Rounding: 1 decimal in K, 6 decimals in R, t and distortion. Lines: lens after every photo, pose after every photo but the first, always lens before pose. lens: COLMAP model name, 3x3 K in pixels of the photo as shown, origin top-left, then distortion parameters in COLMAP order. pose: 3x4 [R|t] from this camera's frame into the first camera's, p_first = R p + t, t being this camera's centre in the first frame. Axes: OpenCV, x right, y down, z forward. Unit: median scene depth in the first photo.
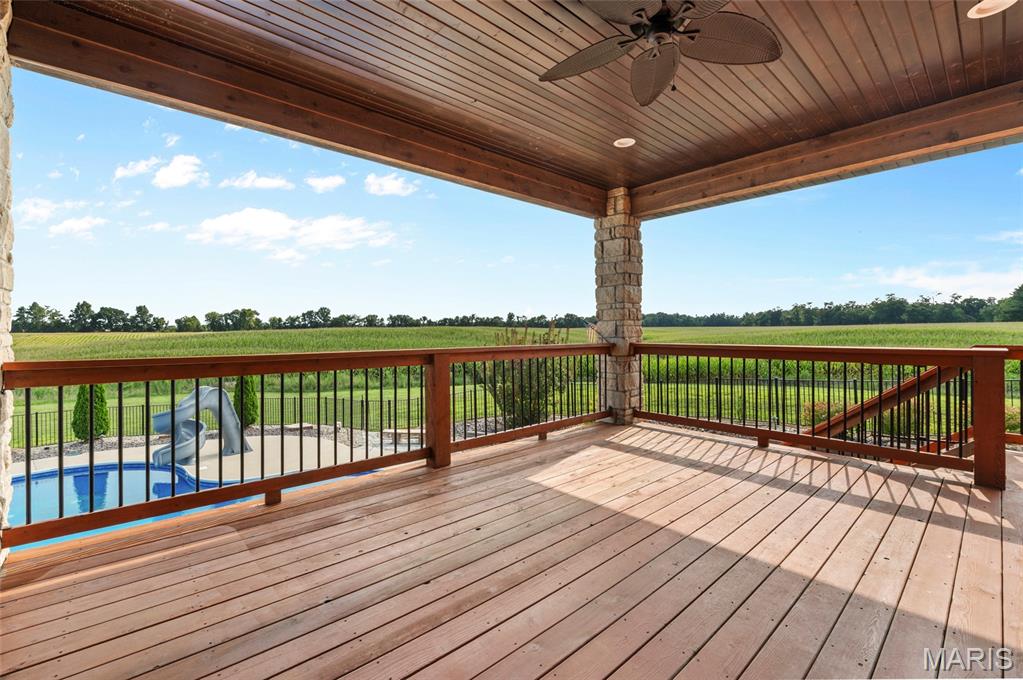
lens RADIAL K [[425.1, 0, 508.0], [0, 425.1, 333.2], [0, 0, 1]] dist [-0.004562, -0.000309]
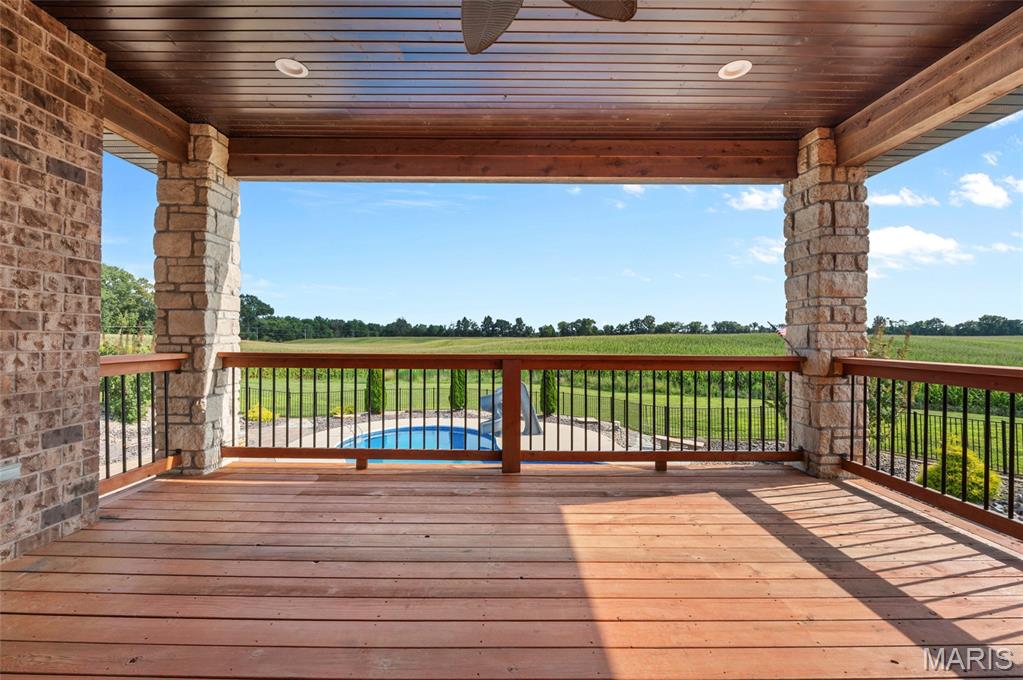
lens RADIAL K [[407.6, 0, 513.2], [0, 407.6, 339.7], [0, 0, 1]] dist [-0.004513, 0.000348]
pose [[0.762698, 0.012899, -0.646627, 0.316906], [-0.012188, 0.999910, 0.005571, -0.002437], [0.646640, 0.003632, 0.762786, 0.185201]]
